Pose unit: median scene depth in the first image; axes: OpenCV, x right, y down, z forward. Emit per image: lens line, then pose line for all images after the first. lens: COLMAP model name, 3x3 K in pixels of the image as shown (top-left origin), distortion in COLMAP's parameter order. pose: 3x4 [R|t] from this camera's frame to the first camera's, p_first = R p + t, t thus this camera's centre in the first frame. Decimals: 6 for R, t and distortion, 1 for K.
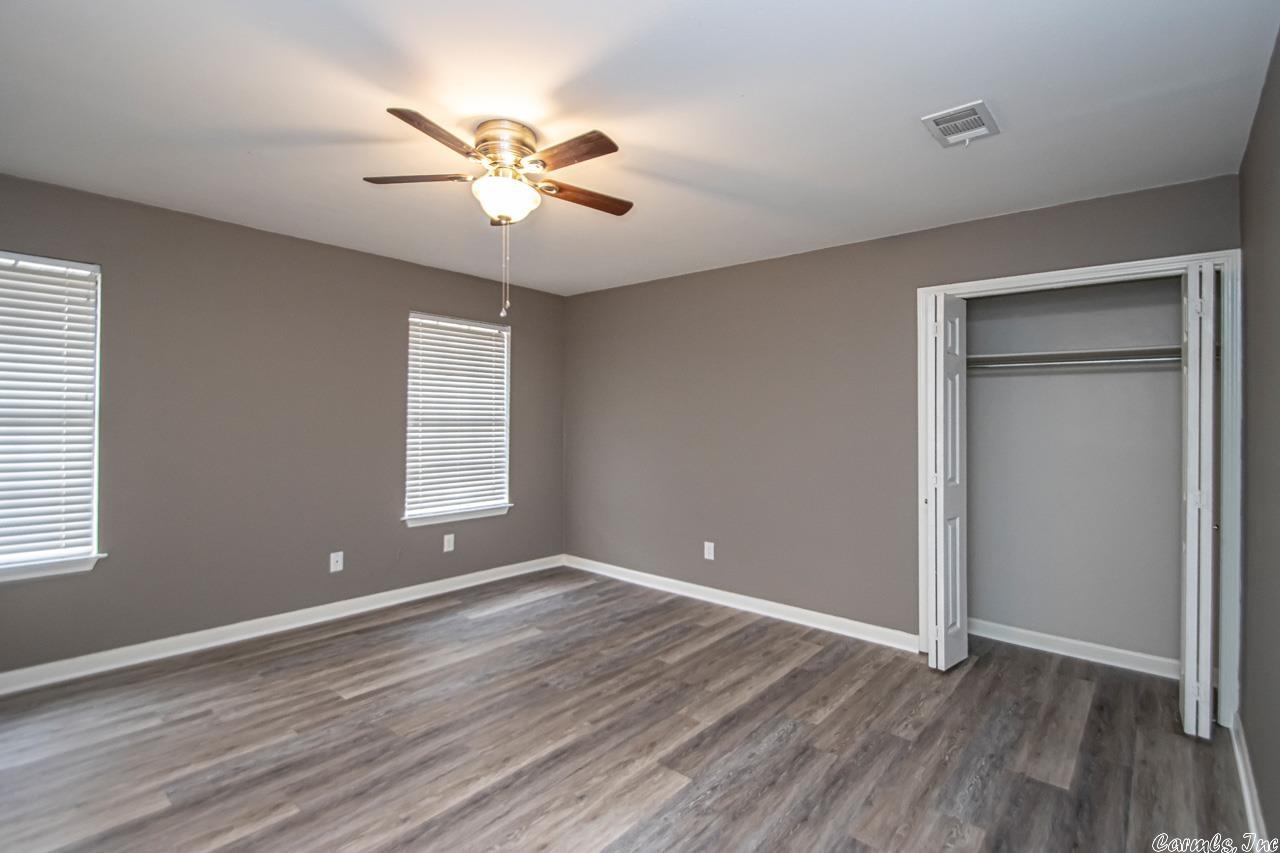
lens RADIAL K [[621.0, 0, 623.0], [0, 621.0, 419.5], [0, 0, 1]] dist [0.002631, -0.017830]
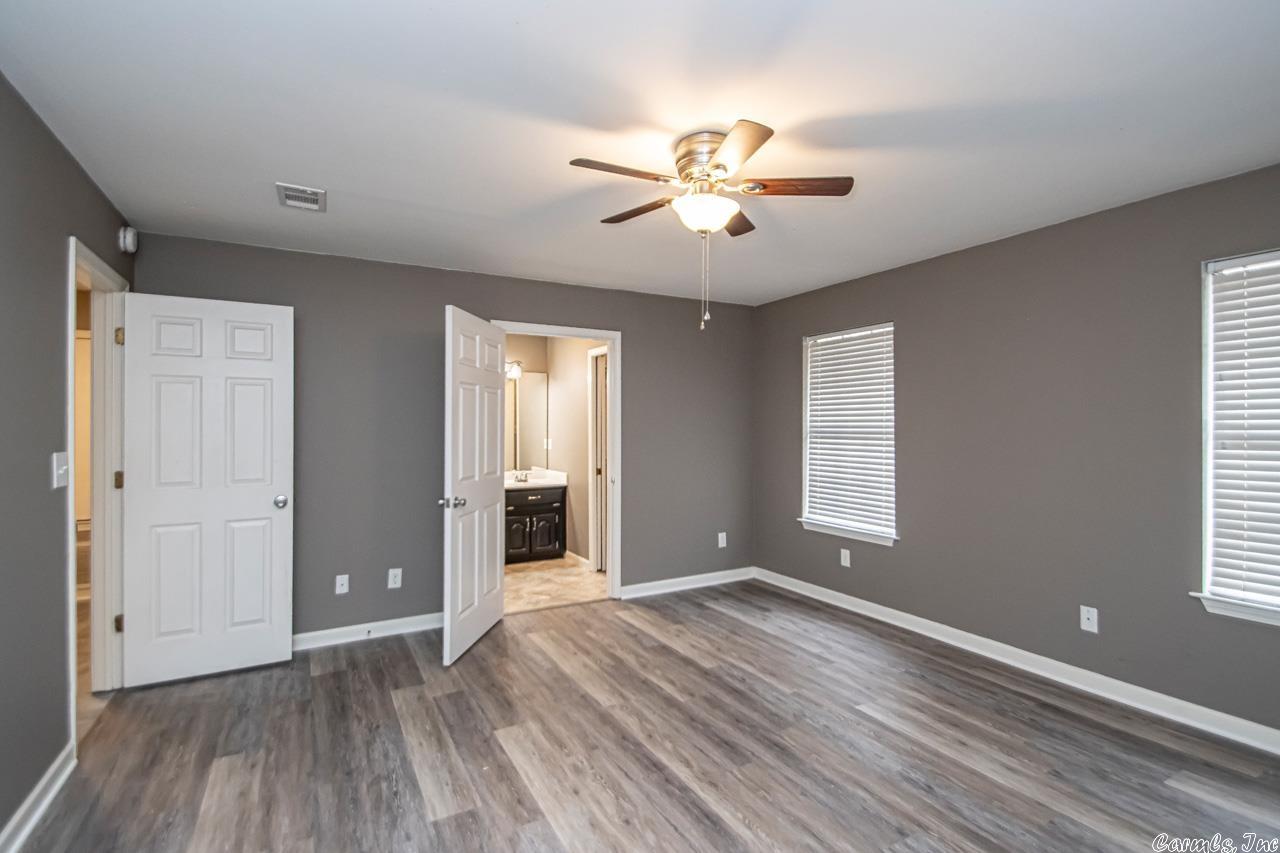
lens RADIAL K [[609.1, 0, 653.5], [0, 609.1, 429.4], [0, 0, 1]] dist [0.014141, -0.017876]
pose [[-0.347885, -0.012170, -0.937458, 0.676226], [-0.007509, 0.999920, -0.010195, 0.004184], [0.937507, 0.003493, -0.347949, 1.126659]]
